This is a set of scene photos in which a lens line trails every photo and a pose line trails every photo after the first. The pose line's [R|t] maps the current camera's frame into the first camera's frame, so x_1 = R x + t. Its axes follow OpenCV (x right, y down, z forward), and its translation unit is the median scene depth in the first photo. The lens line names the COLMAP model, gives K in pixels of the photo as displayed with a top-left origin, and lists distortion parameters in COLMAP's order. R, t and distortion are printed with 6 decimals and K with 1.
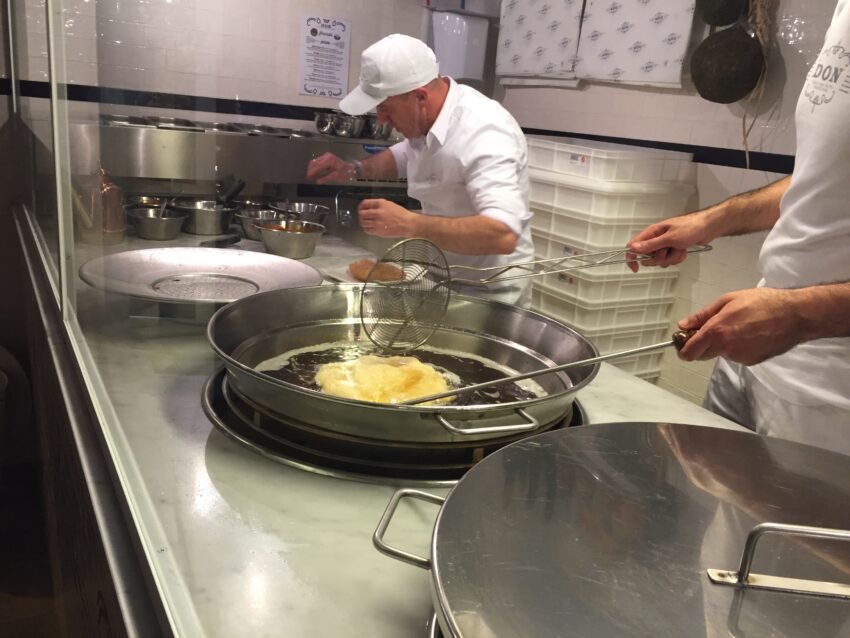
lens RADIAL K [[727.7, 0, 424.0], [0, 727.7, 317.5], [0, 0, 1]] dist [0.004938, -0.001763]
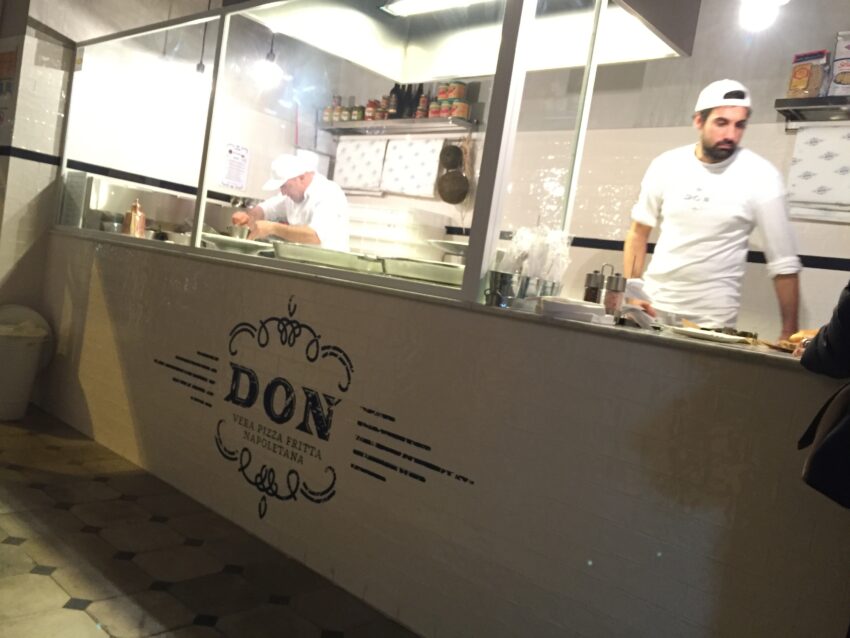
lens RADIAL K [[727.7, 0, 423.6], [0, 727.7, 320.6], [0, 0, 1]] dist [0.004938, -0.001763]
pose [[0.953909, 0.042363, 0.297092, -0.218829], [0.013110, 0.983158, -0.182284, 0.328299], [-0.299811, 0.177777, 0.937288, -0.694238]]
